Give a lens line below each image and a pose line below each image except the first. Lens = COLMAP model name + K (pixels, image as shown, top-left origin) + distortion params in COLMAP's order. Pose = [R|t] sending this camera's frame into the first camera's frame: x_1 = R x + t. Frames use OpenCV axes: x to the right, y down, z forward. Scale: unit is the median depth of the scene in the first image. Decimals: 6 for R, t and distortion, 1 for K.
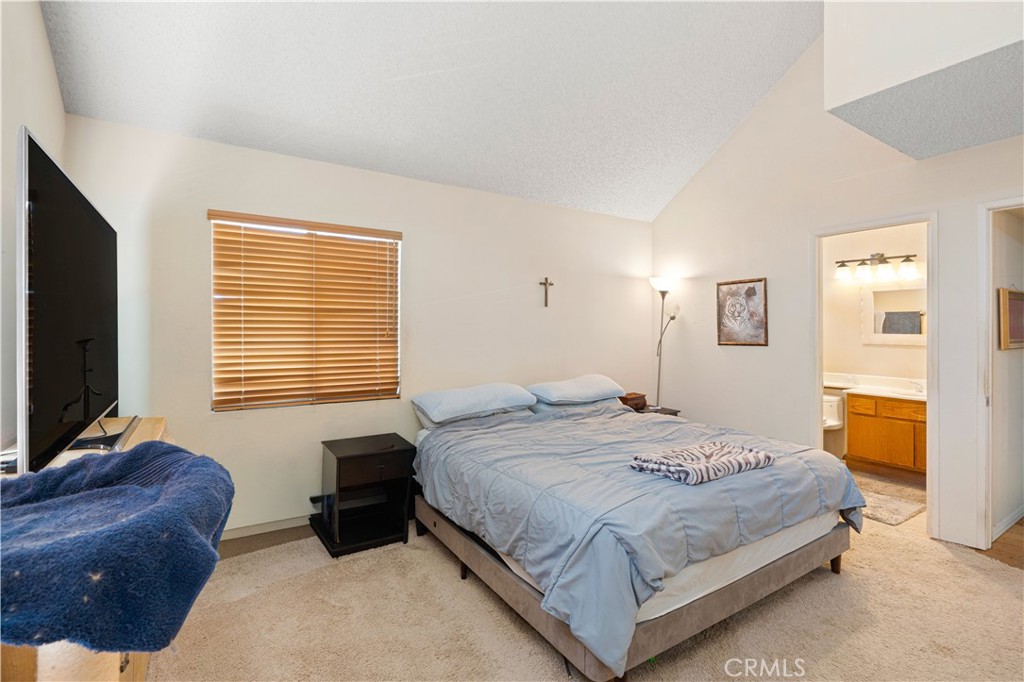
lens RADIAL K [[465.4, 0, 517.7], [0, 465.4, 330.7], [0, 0, 1]] dist [-0.004088, -0.000478]
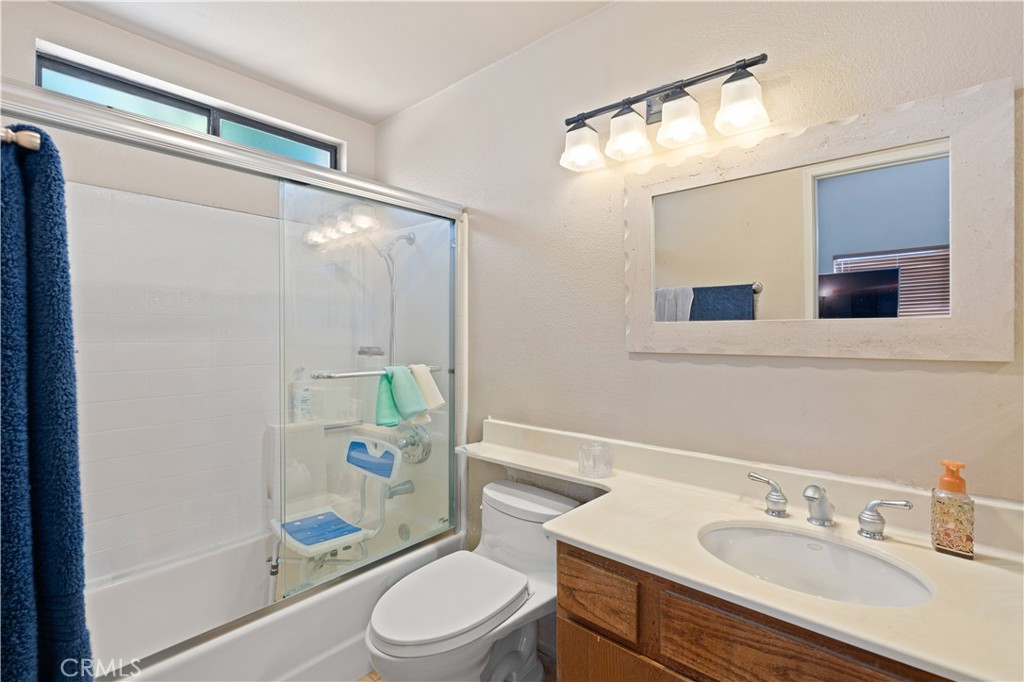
lens RADIAL K [[465.4, 0, 517.7], [0, 465.4, 330.7], [0, 0, 1]] dist [-0.004088, -0.000478]
pose [[0.959450, 0.006518, 0.281802, 0.568405], [-0.001982, 0.999864, -0.016378, 0.018633], [-0.281870, 0.015156, 0.959333, 0.694129]]
